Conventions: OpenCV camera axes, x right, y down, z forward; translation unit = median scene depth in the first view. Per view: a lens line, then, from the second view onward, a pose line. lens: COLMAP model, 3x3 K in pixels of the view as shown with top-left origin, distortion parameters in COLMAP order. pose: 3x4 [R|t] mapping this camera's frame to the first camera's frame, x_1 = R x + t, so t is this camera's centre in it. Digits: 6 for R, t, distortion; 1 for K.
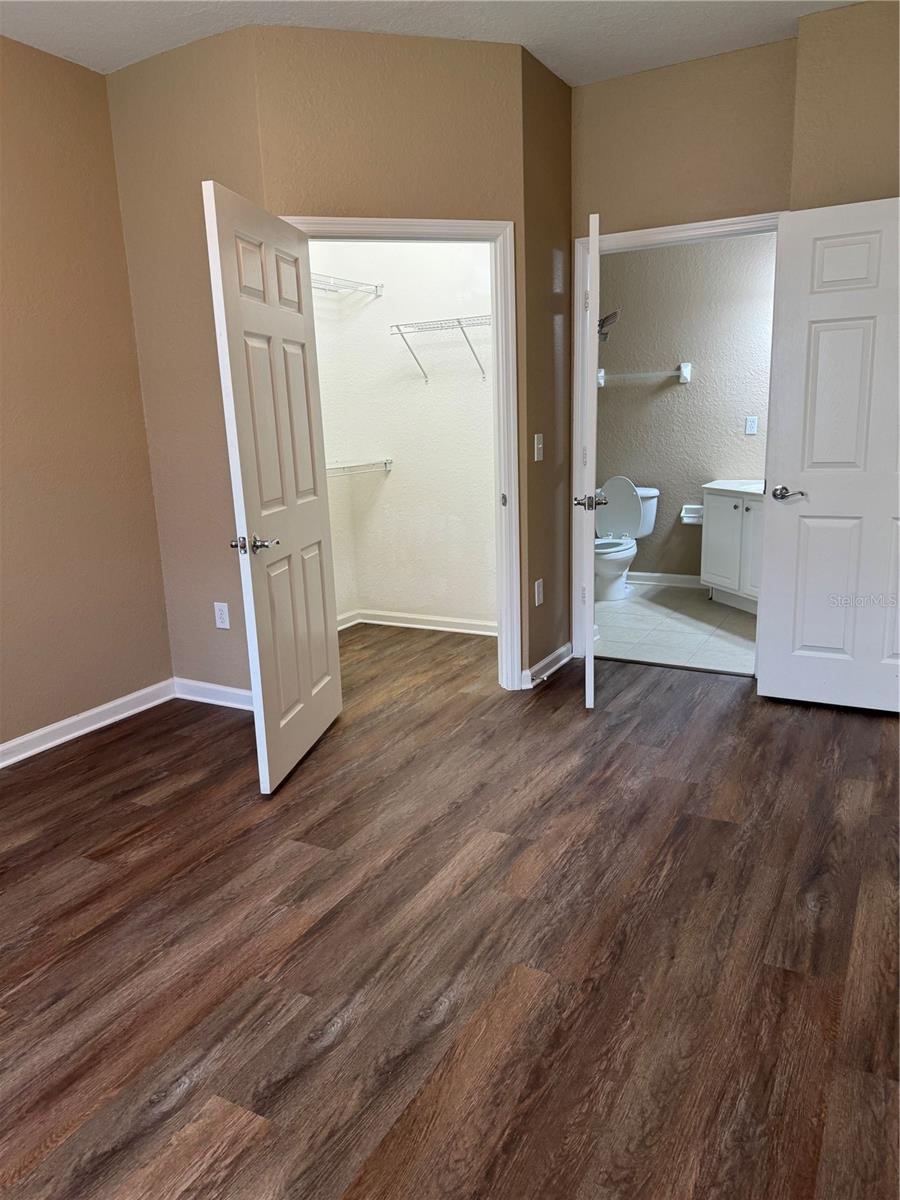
lens RADIAL K [[843.4, 0, 439.2], [0, 843.4, 606.3], [0, 0, 1]] dist [0.073045, -0.082543]
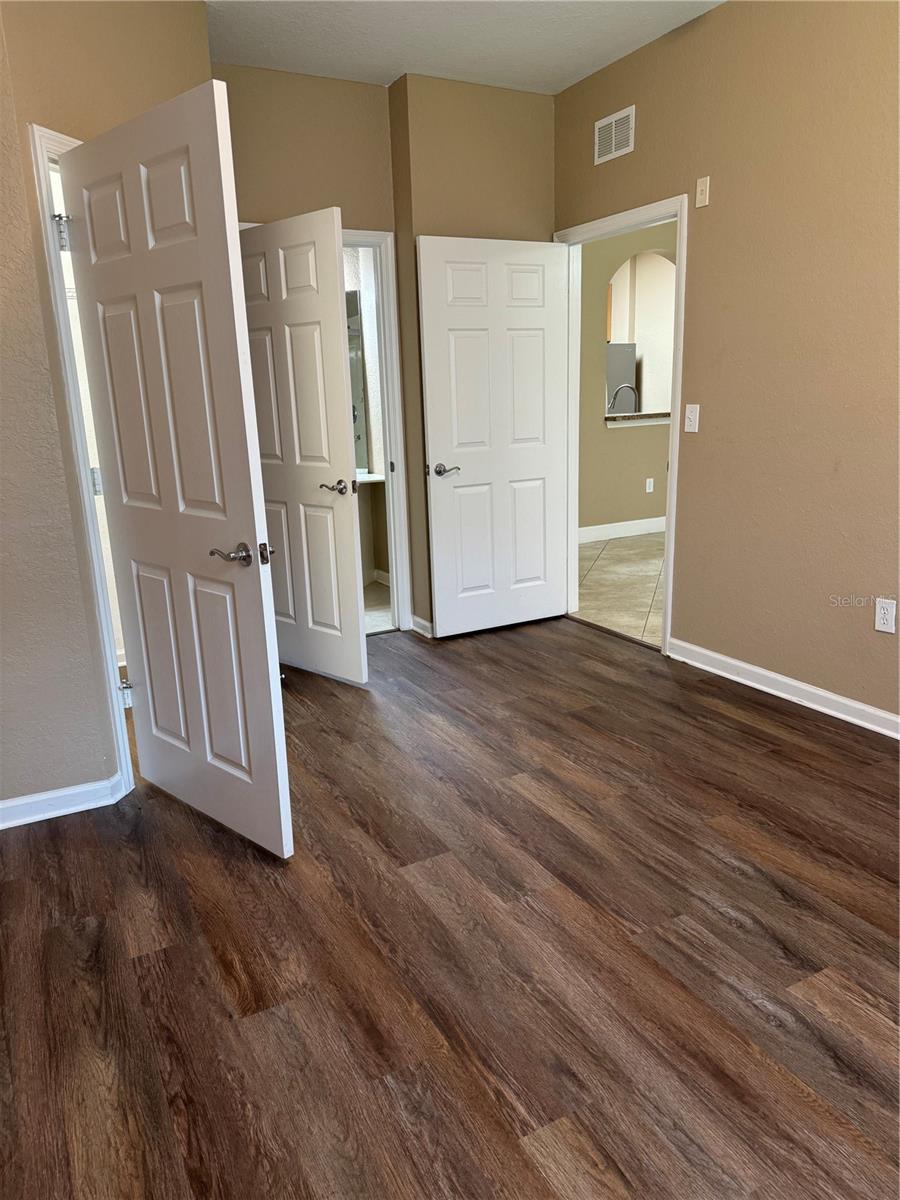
lens RADIAL K [[840.3, 0, 450.0], [0, 840.3, 600.0], [0, 0, 1]] dist [0.079607, -0.107544]
pose [[0.542621, -0.183893, 0.819601, -0.905194], [0.203477, 0.975457, 0.084149, -0.069156], [-0.814960, 0.121109, 0.566721, 0.464013]]
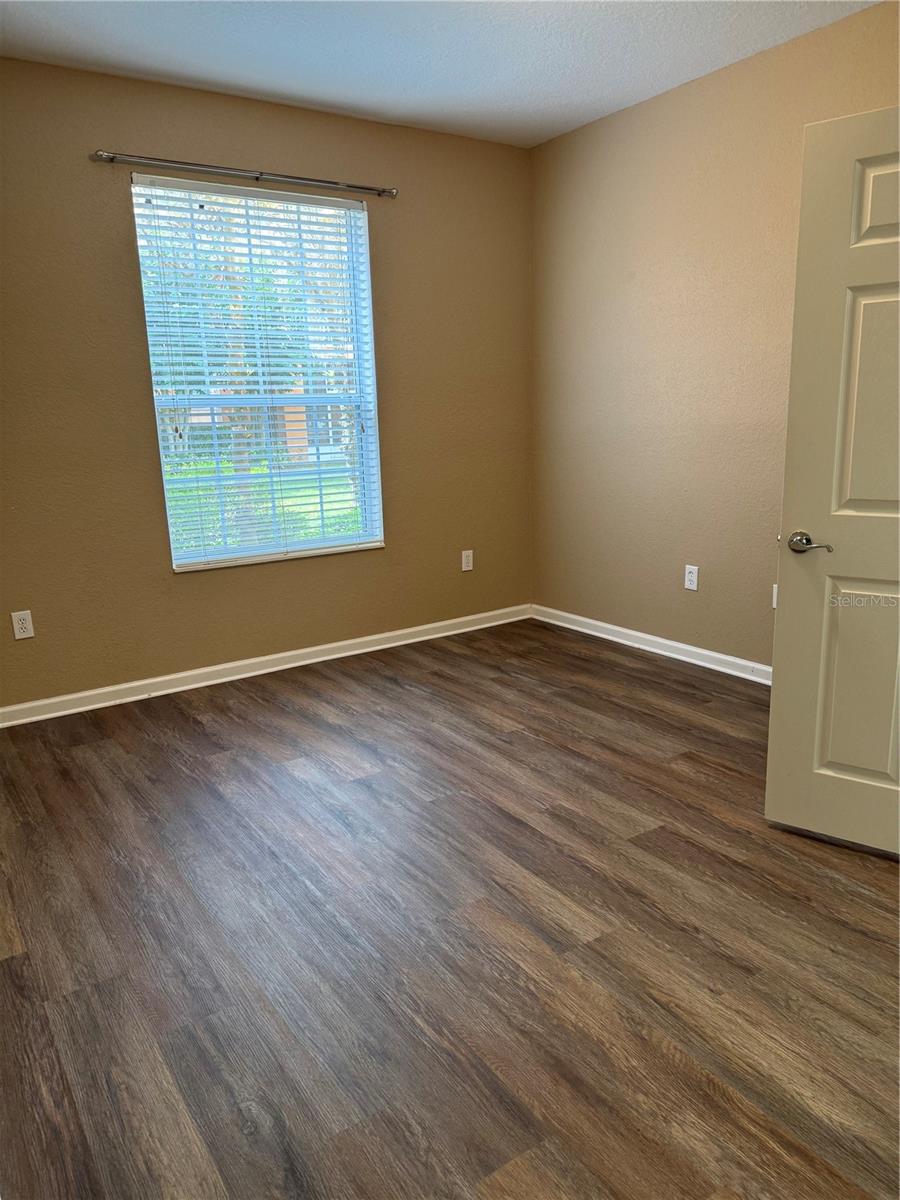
lens RADIAL K [[840.3, 0, 450.0], [0, 840.3, 600.0], [0, 0, 1]] dist [0.079607, -0.107544]
pose [[-0.448917, 0.245992, -0.859047, 0.806540], [-0.158162, 0.924308, 0.347331, -0.305092], [0.879465, 0.291792, -0.376031, 1.188933]]
